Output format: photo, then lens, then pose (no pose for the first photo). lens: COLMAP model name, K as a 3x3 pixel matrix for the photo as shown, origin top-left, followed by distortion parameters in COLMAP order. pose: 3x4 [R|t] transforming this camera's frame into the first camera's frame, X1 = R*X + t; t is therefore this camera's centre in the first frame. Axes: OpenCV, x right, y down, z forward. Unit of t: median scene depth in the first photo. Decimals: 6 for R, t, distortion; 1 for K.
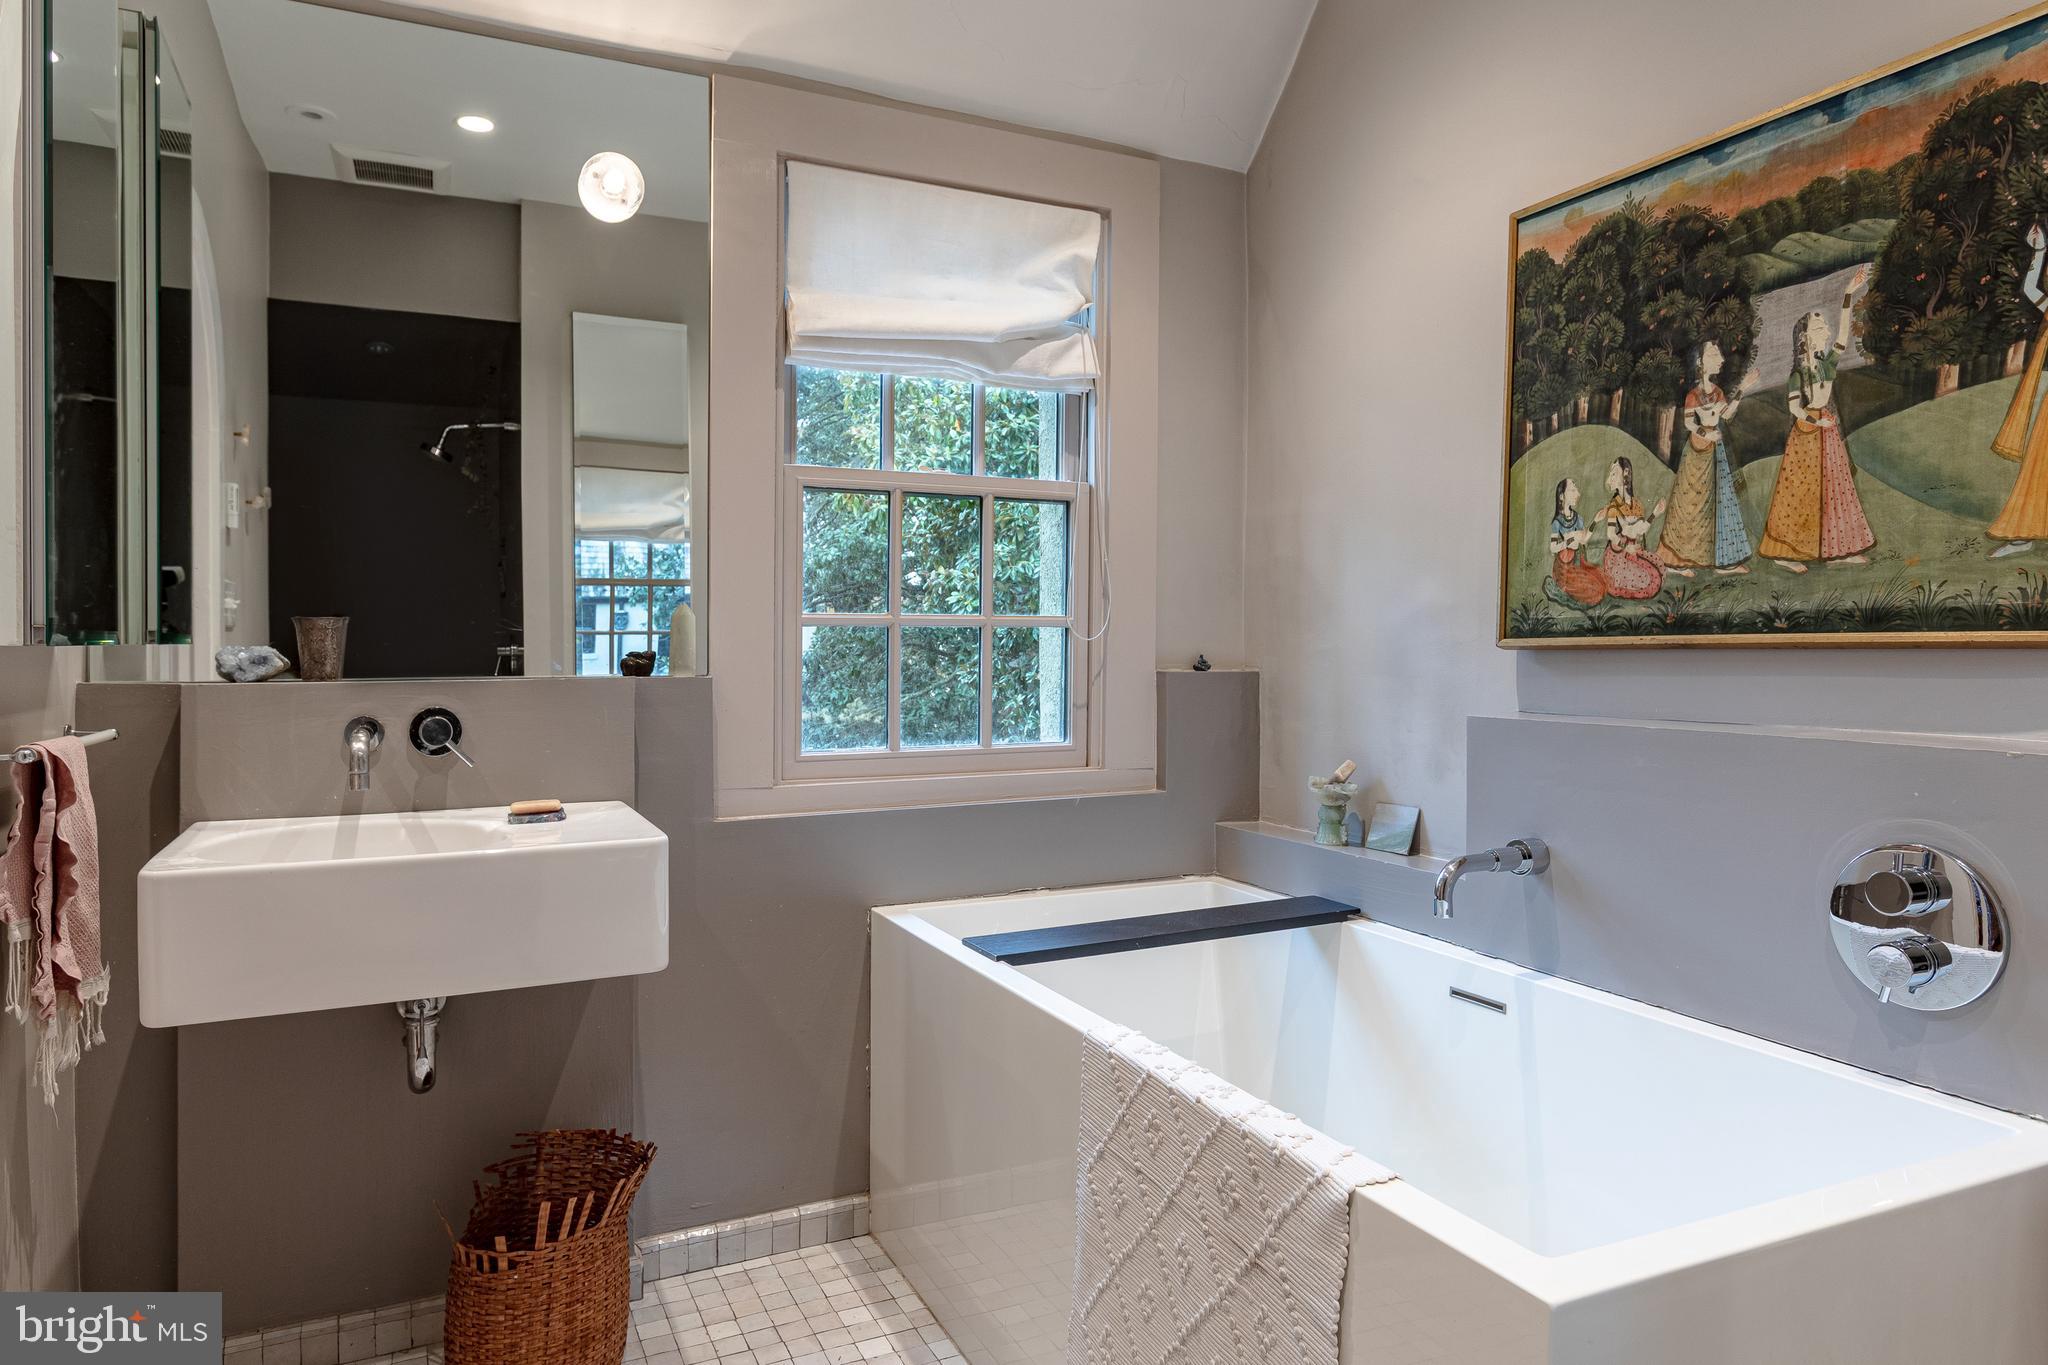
lens RADIAL K [[1263.1, 0, 1026.3], [0, 1263.1, 673.7], [0, 0, 1]] dist [-0.001974, -0.000310]
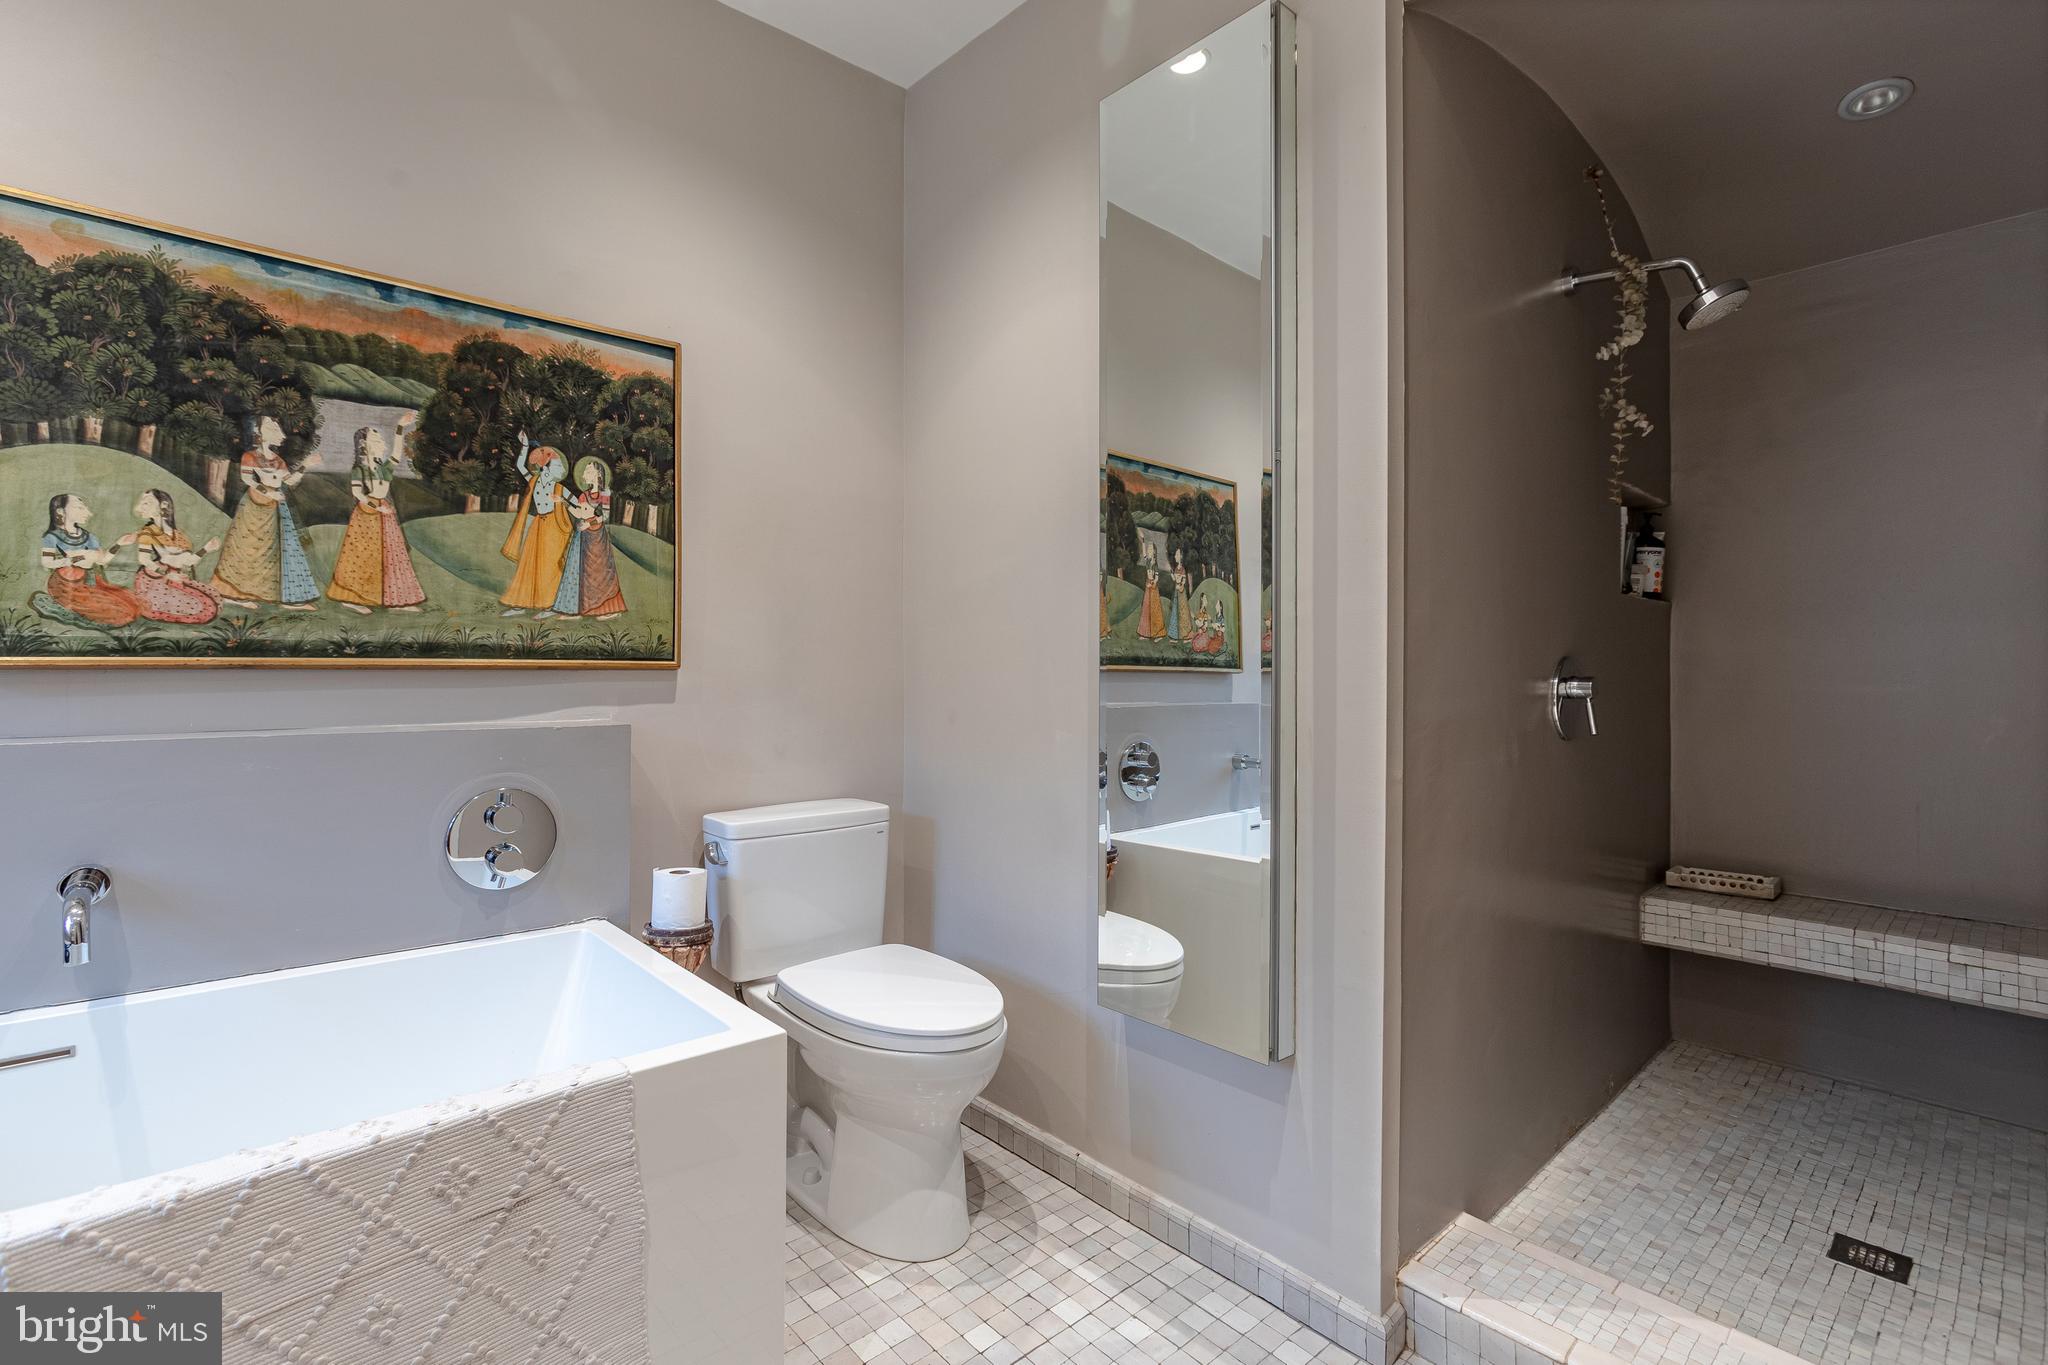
lens RADIAL K [[920.6, 0, 1029.3], [0, 920.6, 679.5], [0, 0, 1]] dist [-0.004667, 0.000920]
pose [[-0.271705, -0.005924, 0.962362, -0.525727], [0.018285, 0.999769, 0.011317, -0.006552], [-0.962207, 0.020671, -0.271534, 0.553303]]
